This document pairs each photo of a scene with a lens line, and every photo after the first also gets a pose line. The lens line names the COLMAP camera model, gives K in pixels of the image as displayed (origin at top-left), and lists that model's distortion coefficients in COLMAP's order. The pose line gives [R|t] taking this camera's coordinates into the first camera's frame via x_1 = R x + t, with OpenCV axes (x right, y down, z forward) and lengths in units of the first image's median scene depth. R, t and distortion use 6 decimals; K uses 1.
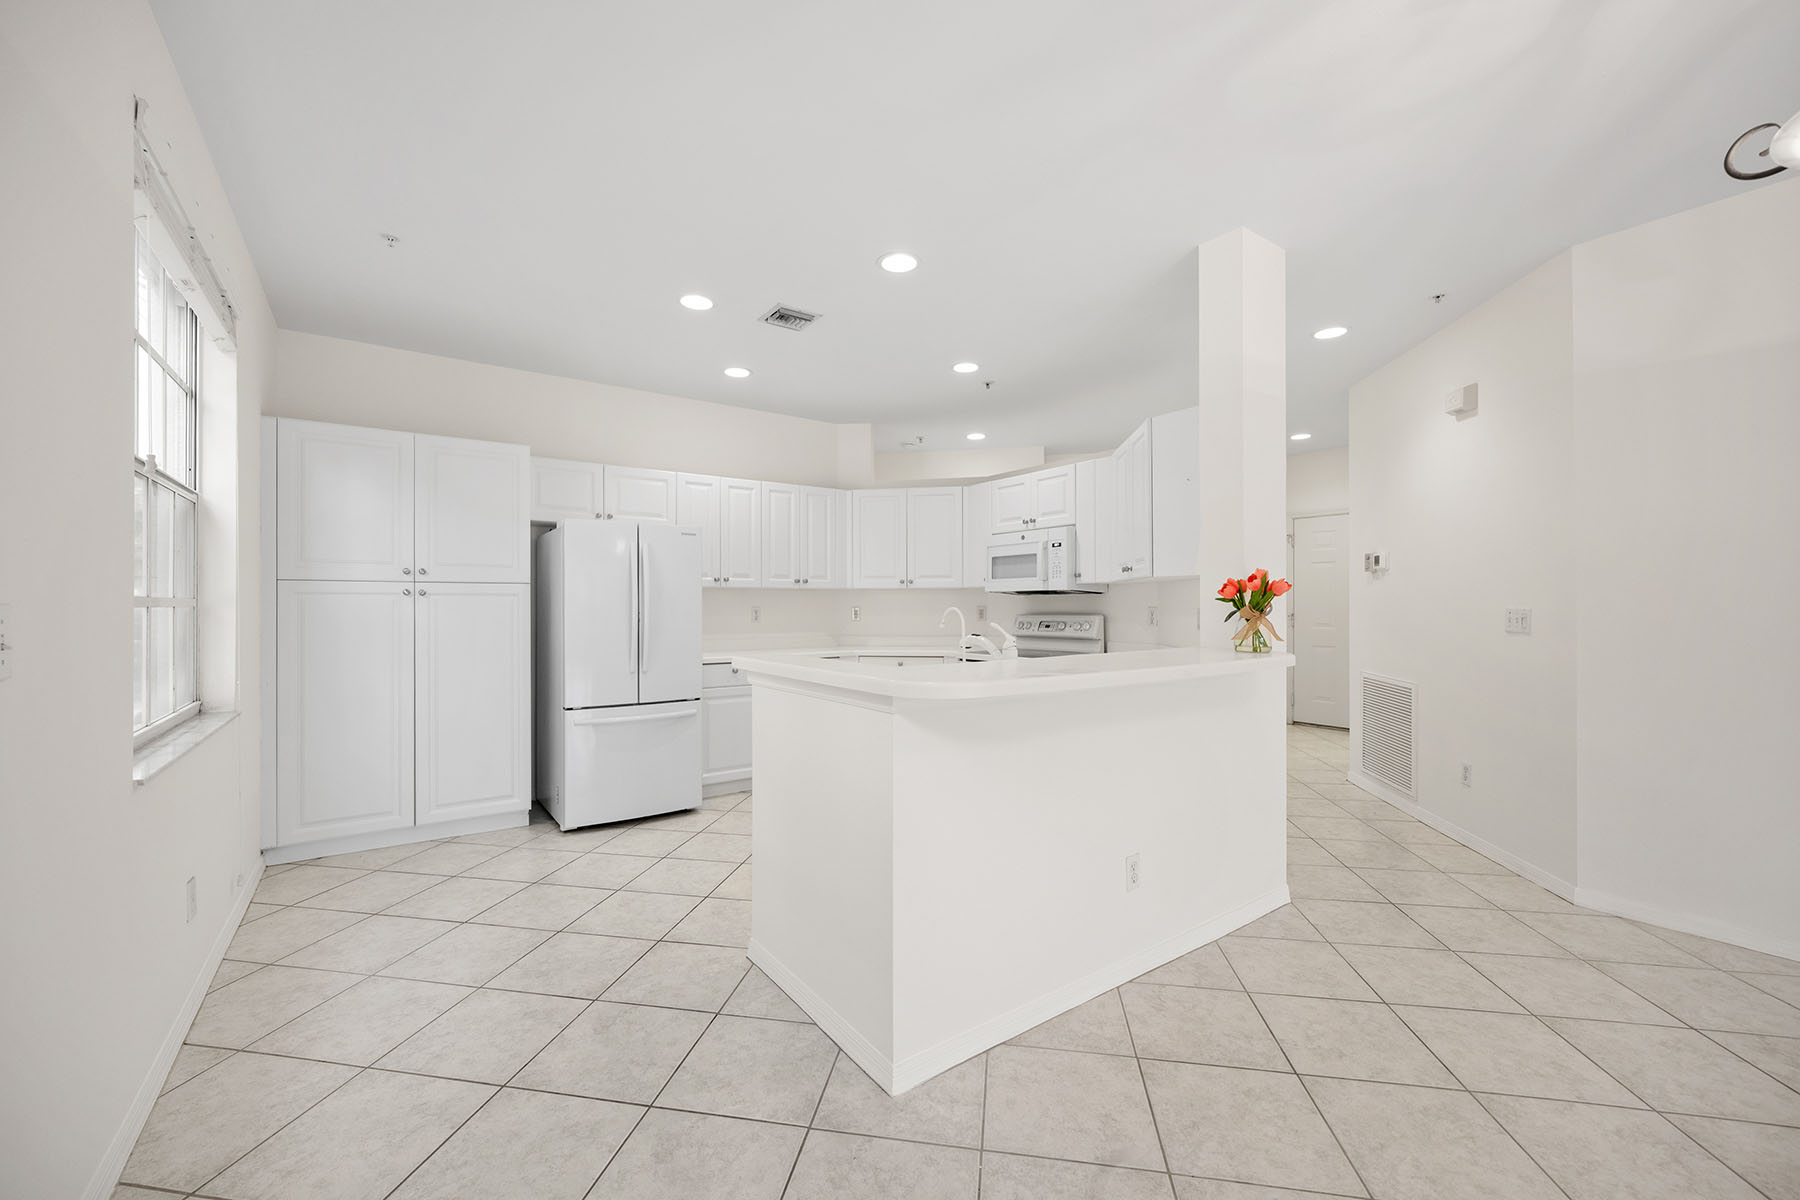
lens RADIAL K [[706.3, 0, 900.0], [0, 706.3, 600.0], [0, 0, 1]] dist [-0.000006, 0.000094]
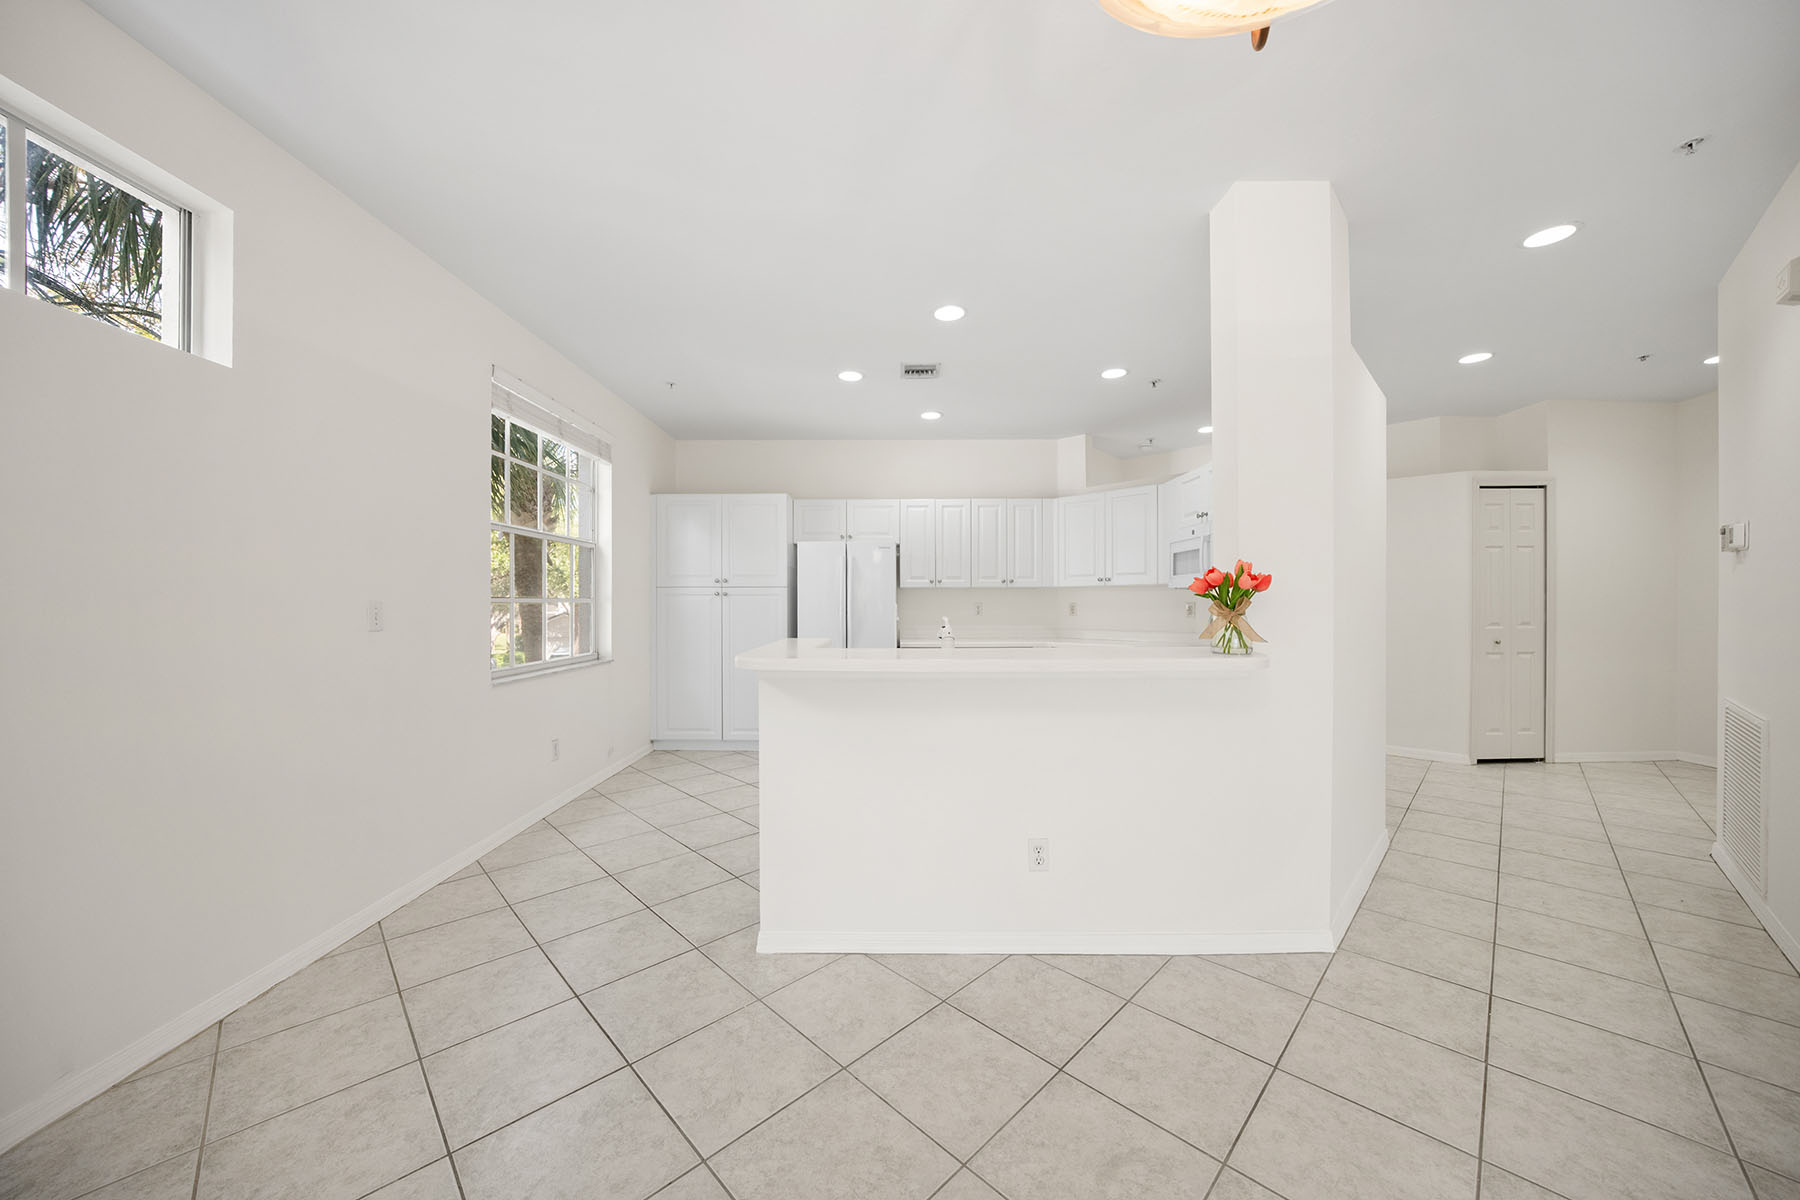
lens RADIAL K [[626.6, 0, 900.0], [0, 626.6, 600.0], [0, 0, 1]] dist [-0.014094, 0.000023]
pose [[0.813669, -0.002767, -0.581322, 0.462531], [0.005011, 0.999985, 0.002254, 0.001852], [0.581307, -0.004747, 0.813670, 0.081354]]
